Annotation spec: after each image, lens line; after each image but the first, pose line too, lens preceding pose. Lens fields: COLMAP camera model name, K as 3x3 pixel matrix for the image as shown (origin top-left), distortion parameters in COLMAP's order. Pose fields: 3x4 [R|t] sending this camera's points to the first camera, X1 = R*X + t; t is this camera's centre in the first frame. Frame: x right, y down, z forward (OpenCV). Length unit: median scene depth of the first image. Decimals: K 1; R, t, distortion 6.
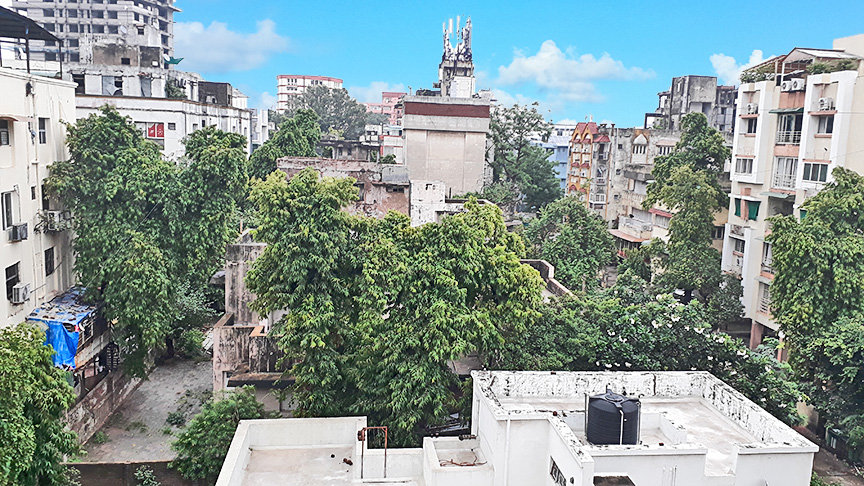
lens RADIAL K [[676.2, 0, 451.5], [0, 676.2, 234.3], [0, 0, 1]] dist [0.063178, -0.095710]
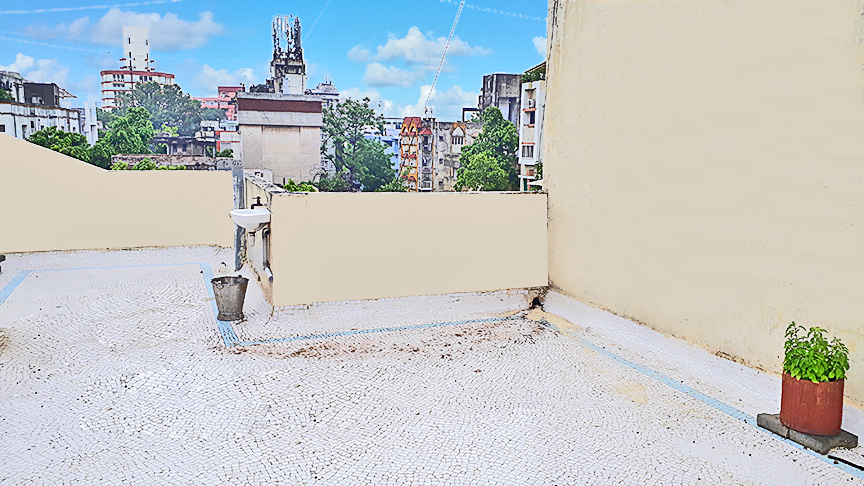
lens RADIAL K [[676.2, 0, 439.5], [0, 676.2, 246.0], [0, 0, 1]] dist [0.063178, -0.095710]
pose [[0.979074, -0.054869, 0.195968, 0.020721], [0.049806, 0.998288, 0.030671, 0.016001], [-0.197315, -0.020269, 0.980131, -0.109020]]
